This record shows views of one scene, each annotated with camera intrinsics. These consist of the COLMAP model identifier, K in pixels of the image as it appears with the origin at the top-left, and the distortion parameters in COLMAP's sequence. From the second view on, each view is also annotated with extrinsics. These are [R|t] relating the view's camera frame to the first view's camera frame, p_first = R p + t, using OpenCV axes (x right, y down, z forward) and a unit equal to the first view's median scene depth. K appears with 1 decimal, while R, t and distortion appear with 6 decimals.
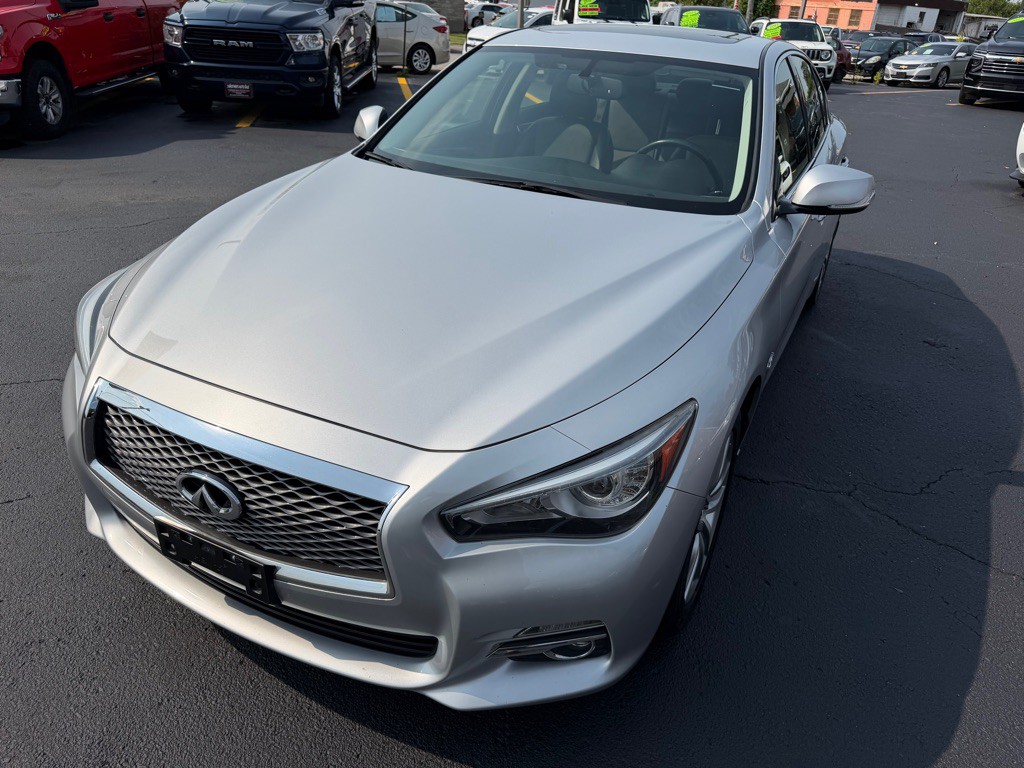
lens RADIAL K [[725.1, 0, 512.0], [0, 725.1, 384.0], [0, 0, 1]] dist [0.003104, -0.008296]
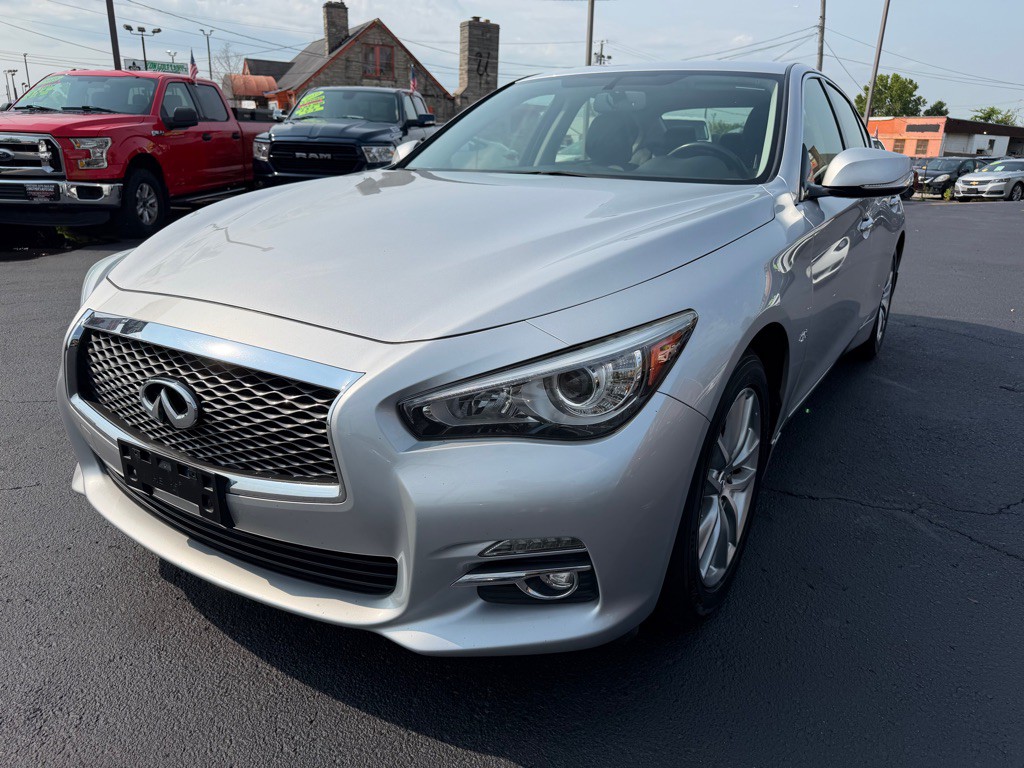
lens RADIAL K [[724.6, 0, 508.8], [0, 724.6, 387.3], [0, 0, 1]] dist [0.004328, -0.011542]
pose [[0.994634, 0.003196, -0.103402, 0.076797], [-0.020623, 0.985586, -0.167914, 0.178228], [0.101375, 0.169146, 0.980364, 0.071976]]
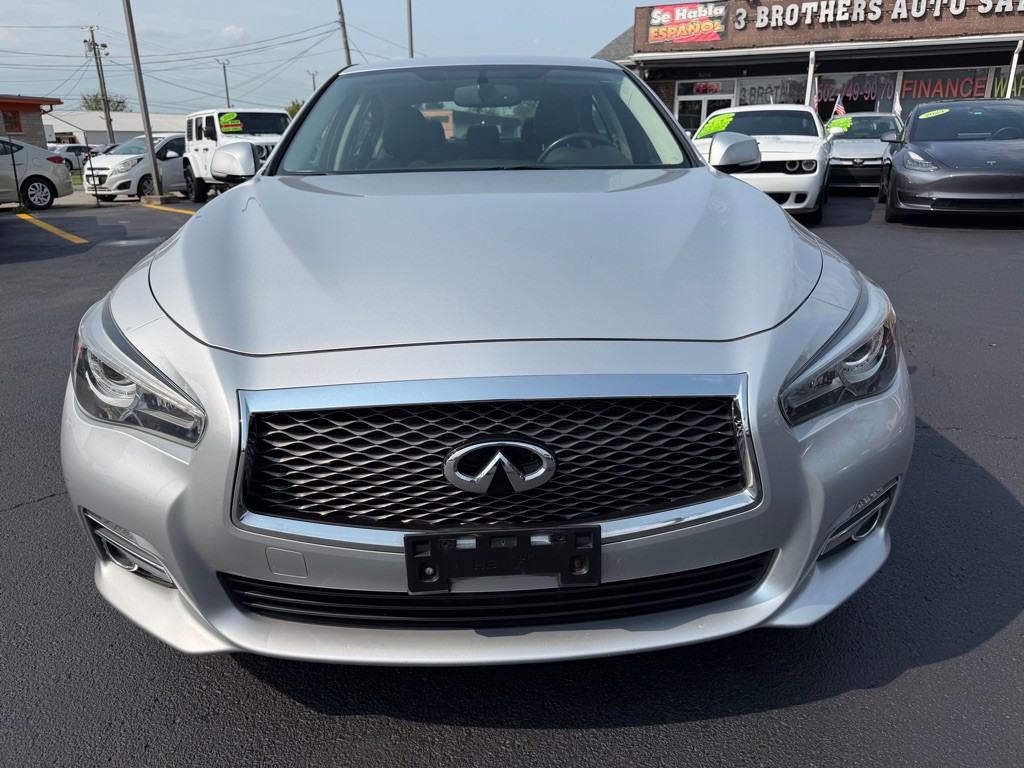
lens RADIAL K [[724.6, 0, 508.8], [0, 724.6, 387.3], [0, 0, 1]] dist [0.004328, -0.011542]
pose [[0.870051, -0.217844, 0.442217, -0.462490], [0.281686, 0.955882, -0.083327, 0.087125], [-0.404555, 0.197065, 0.893029, 0.184119]]
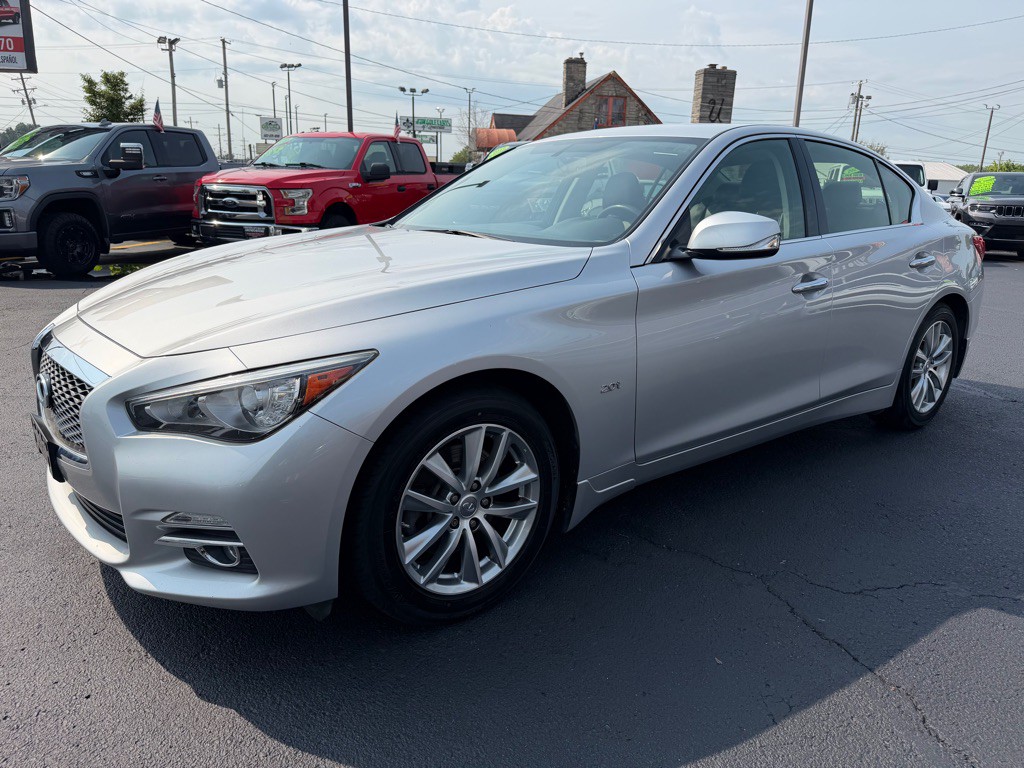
lens RADIAL K [[724.2, 0, 505.0], [0, 724.2, 386.6], [0, 0, 1]] dist [0.009634, -0.007955]
pose [[0.909719, 0.078457, -0.407744, 0.573332], [-0.170206, 0.966155, -0.193842, 0.165164], [0.378736, 0.245743, 0.892283, 0.072881]]
